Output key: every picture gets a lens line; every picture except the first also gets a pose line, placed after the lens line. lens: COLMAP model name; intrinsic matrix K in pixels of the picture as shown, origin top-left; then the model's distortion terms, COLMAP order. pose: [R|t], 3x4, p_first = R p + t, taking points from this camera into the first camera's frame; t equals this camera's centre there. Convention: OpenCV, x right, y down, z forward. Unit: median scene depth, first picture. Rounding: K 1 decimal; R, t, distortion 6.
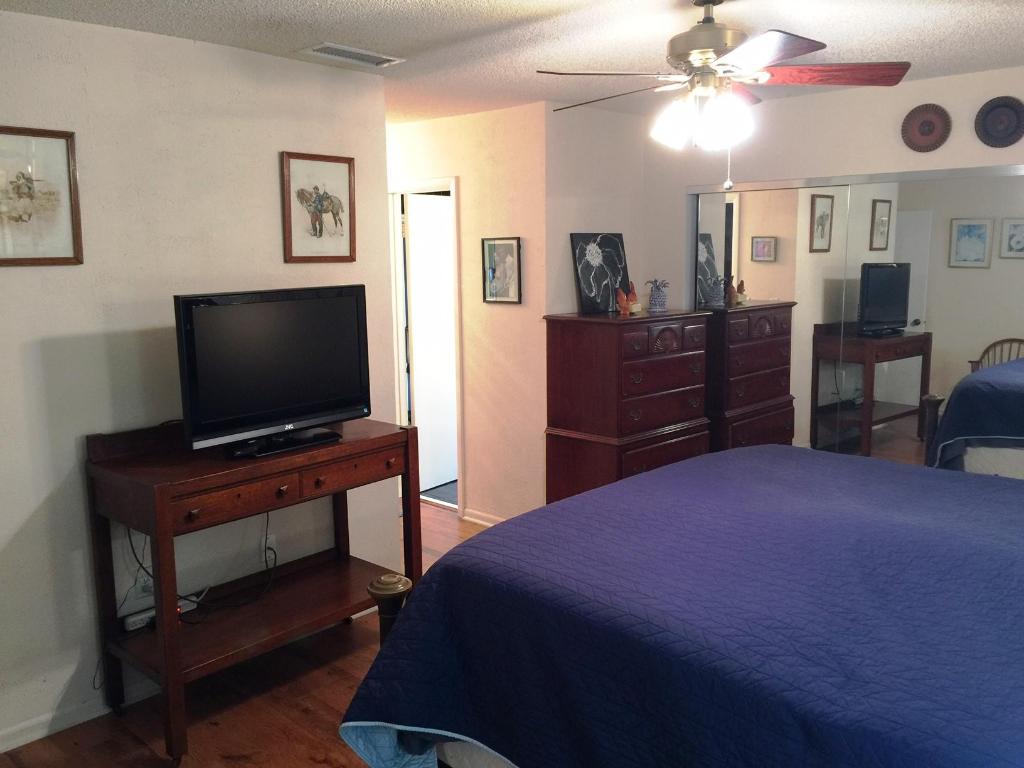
lens RADIAL K [[881.0, 0, 513.1], [0, 881.0, 374.3], [0, 0, 1]] dist [0.083895, -0.125083]
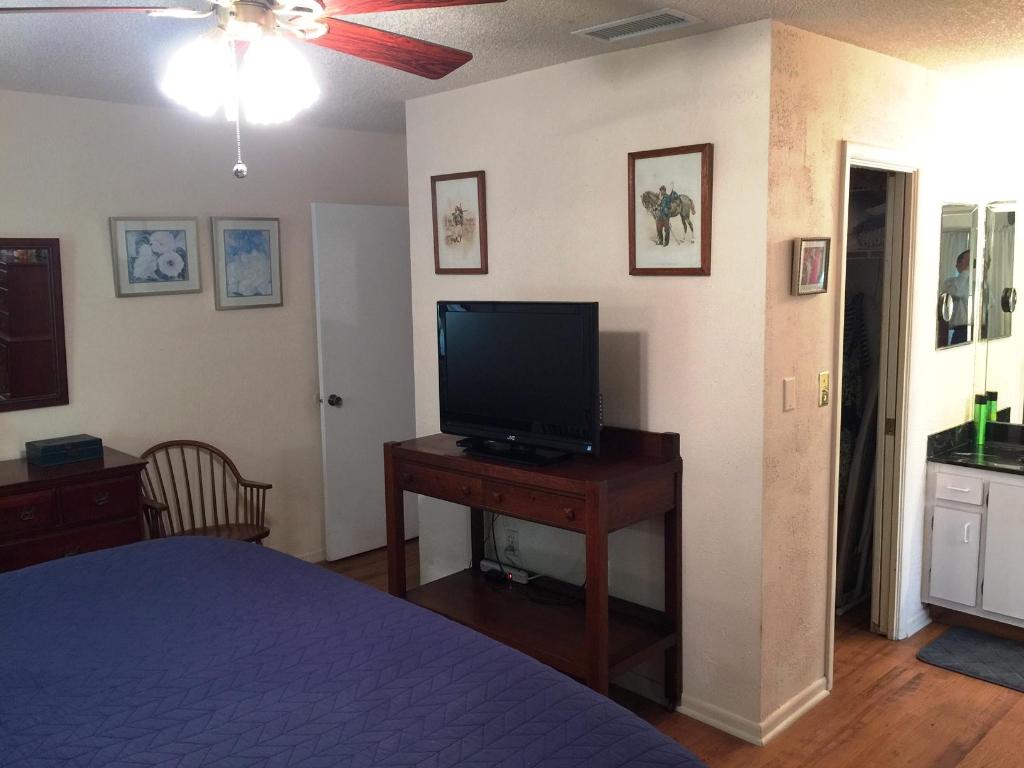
lens RADIAL K [[881.0, 0, 513.1], [0, 881.0, 374.3], [0, 0, 1]] dist [0.083895, -0.125083]
pose [[-0.020890, 0.128382, -0.991505, 0.647071], [-0.132357, 0.982637, 0.130022, -0.126011], [0.990982, 0.133949, -0.003535, 0.884217]]
